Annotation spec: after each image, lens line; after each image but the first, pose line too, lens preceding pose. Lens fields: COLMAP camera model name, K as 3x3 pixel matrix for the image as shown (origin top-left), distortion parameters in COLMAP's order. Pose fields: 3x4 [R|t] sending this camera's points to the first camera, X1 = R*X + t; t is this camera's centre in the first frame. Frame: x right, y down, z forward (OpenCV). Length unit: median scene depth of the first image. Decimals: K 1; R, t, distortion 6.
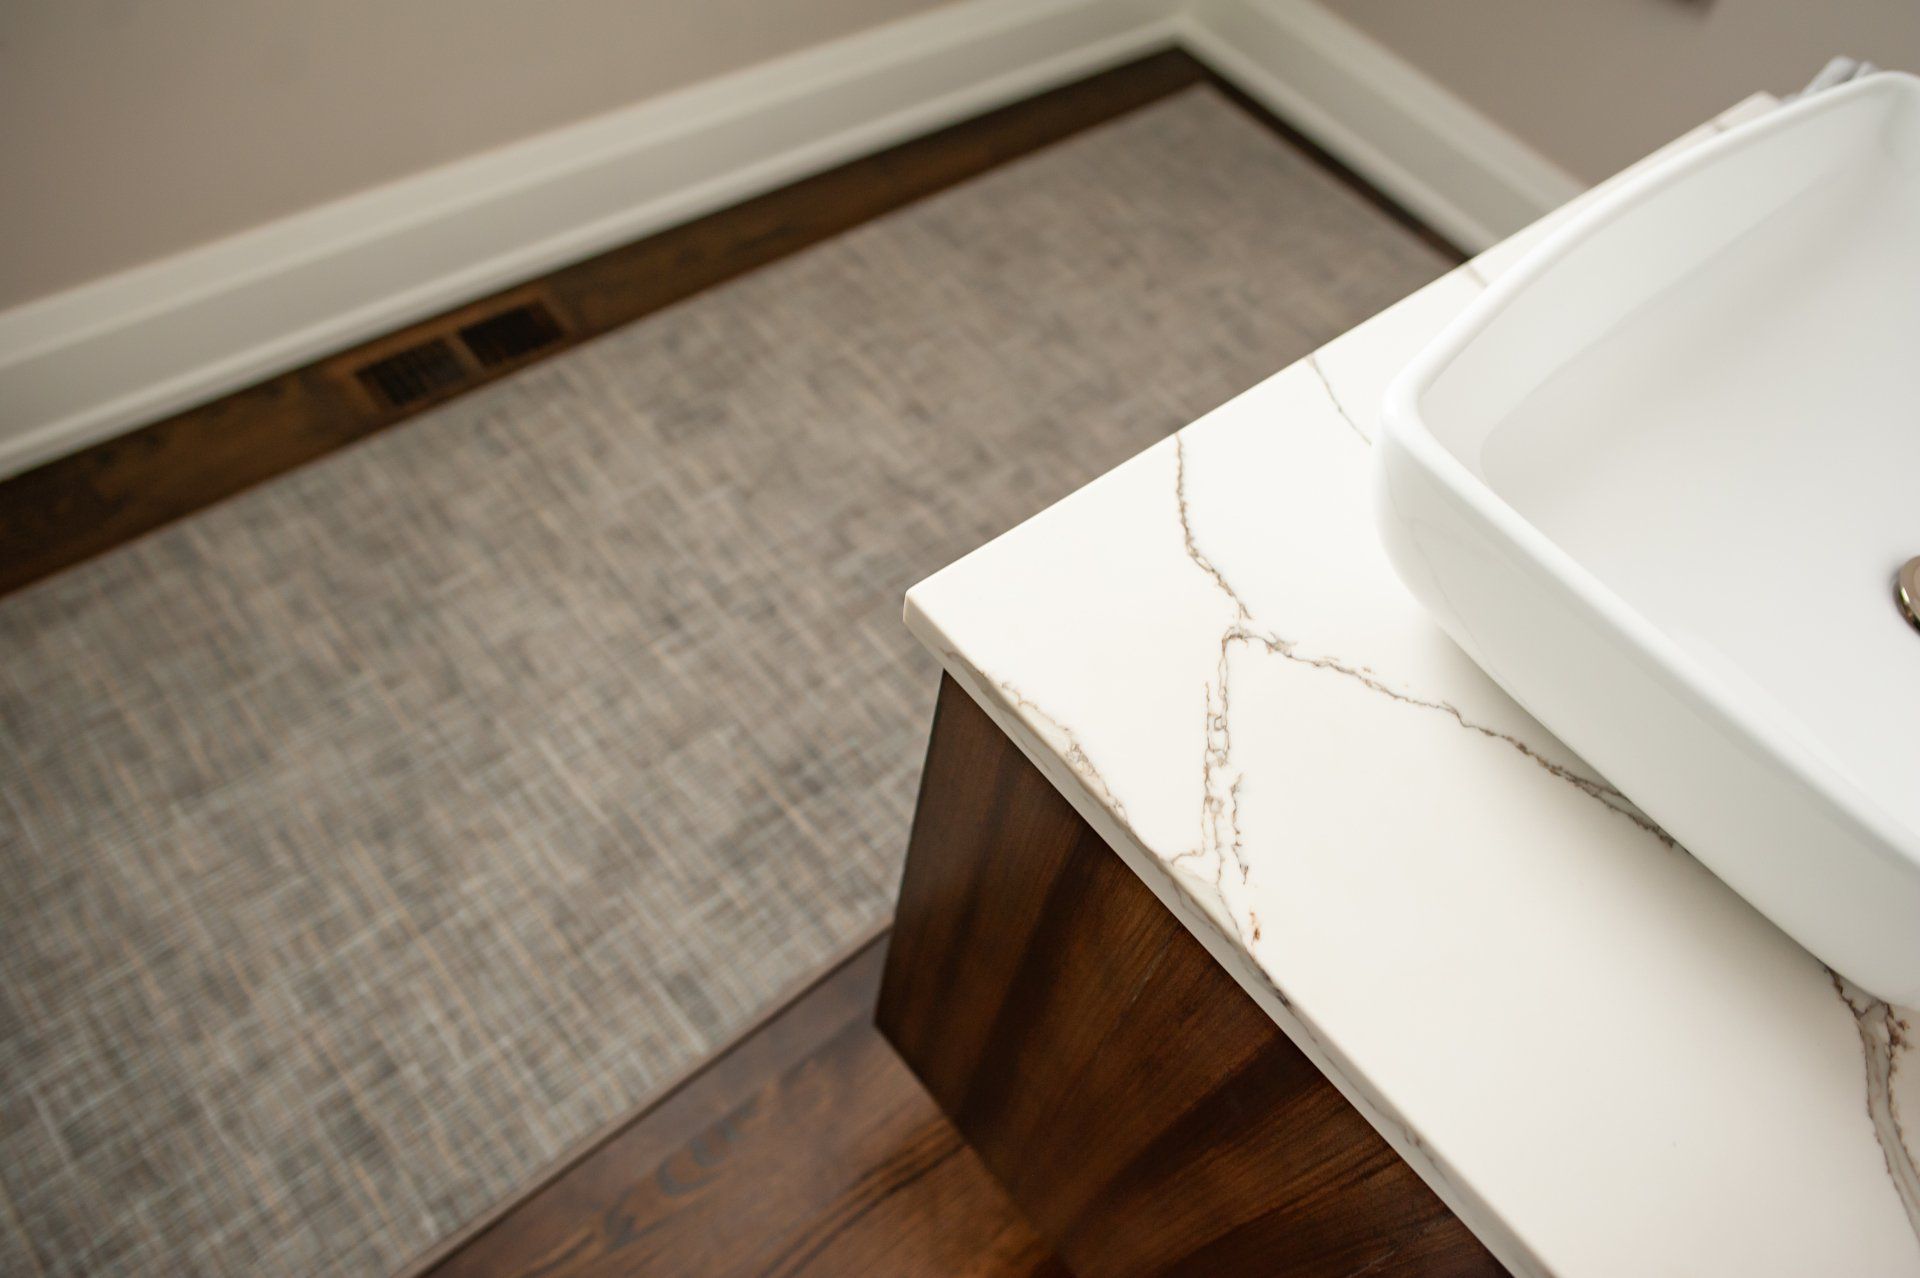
lens RADIAL K [[1328.2, 0, 957.7], [0, 1328.2, 645.1], [0, 0, 1]] dist [-0.040661, 0.016236]
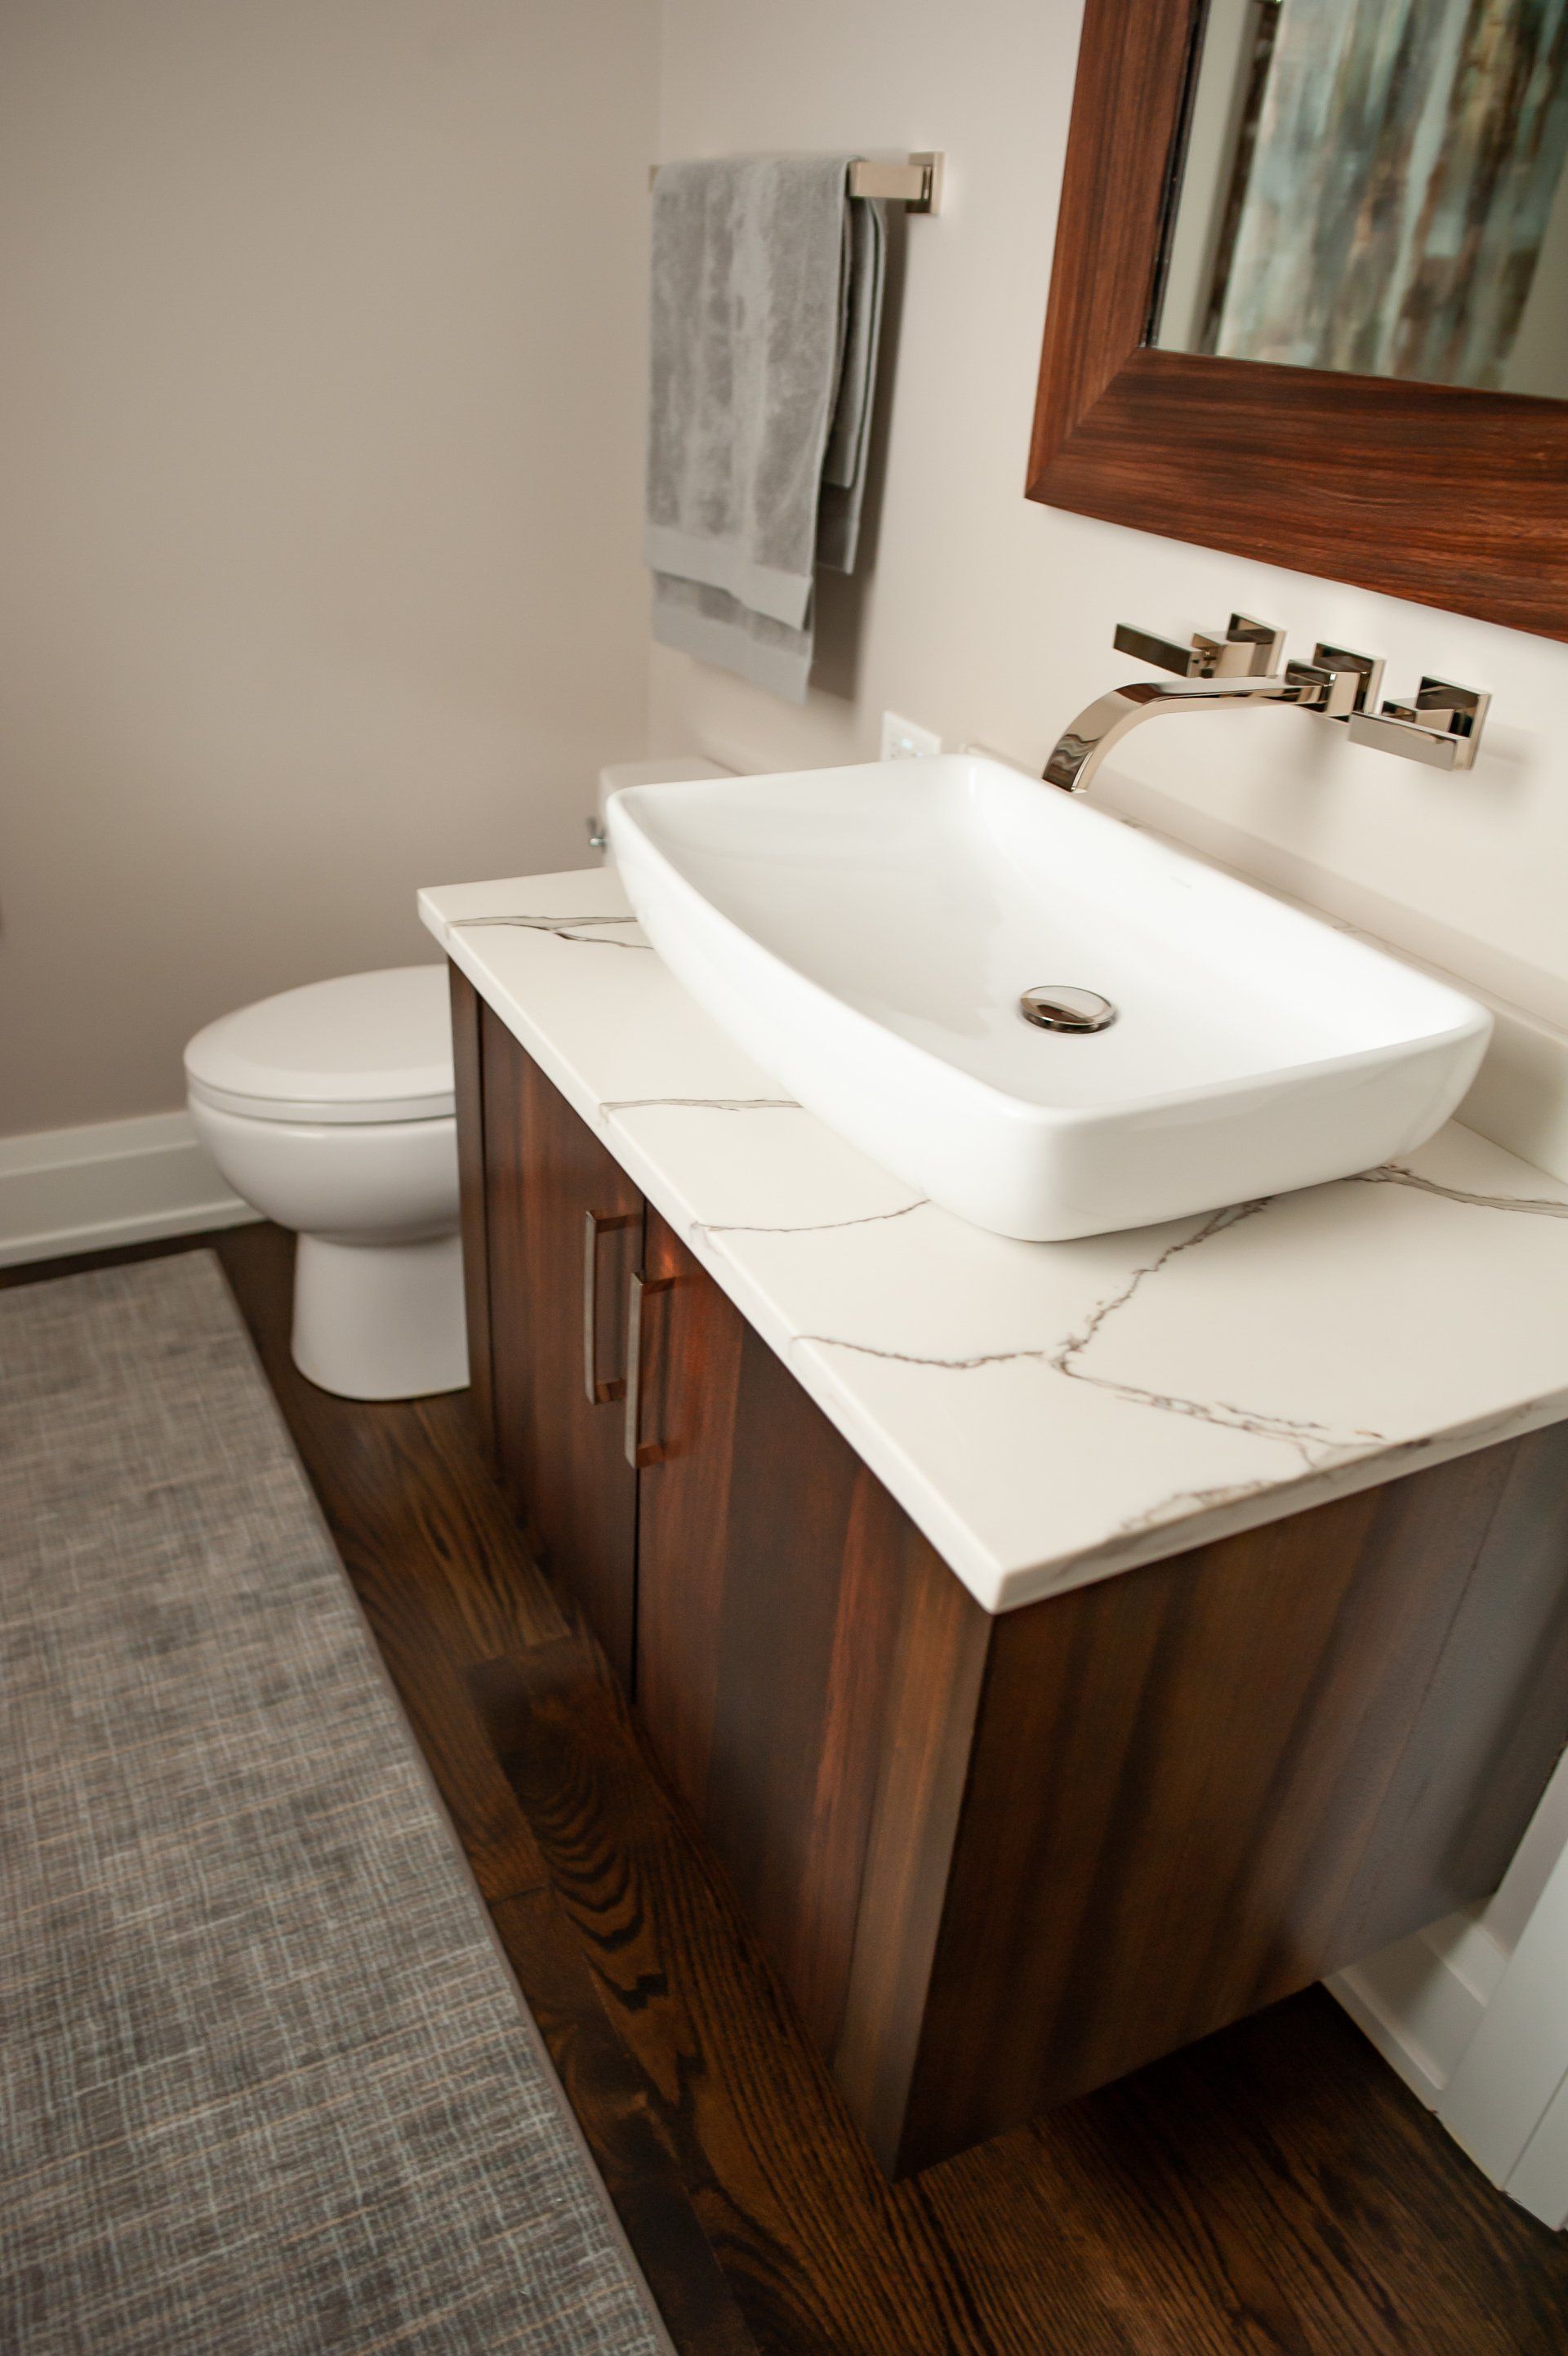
lens RADIAL K [[1629.9, 0, 775.4], [0, 1629.9, 1189.8], [0, 0, 1]] dist [-0.040661, 0.016236]
pose [[0.268065, -0.613664, 0.742669, -0.744635], [0.777832, 0.592705, 0.208992, -0.548551], [-0.568435, 0.521649, 0.636211, 0.218376]]
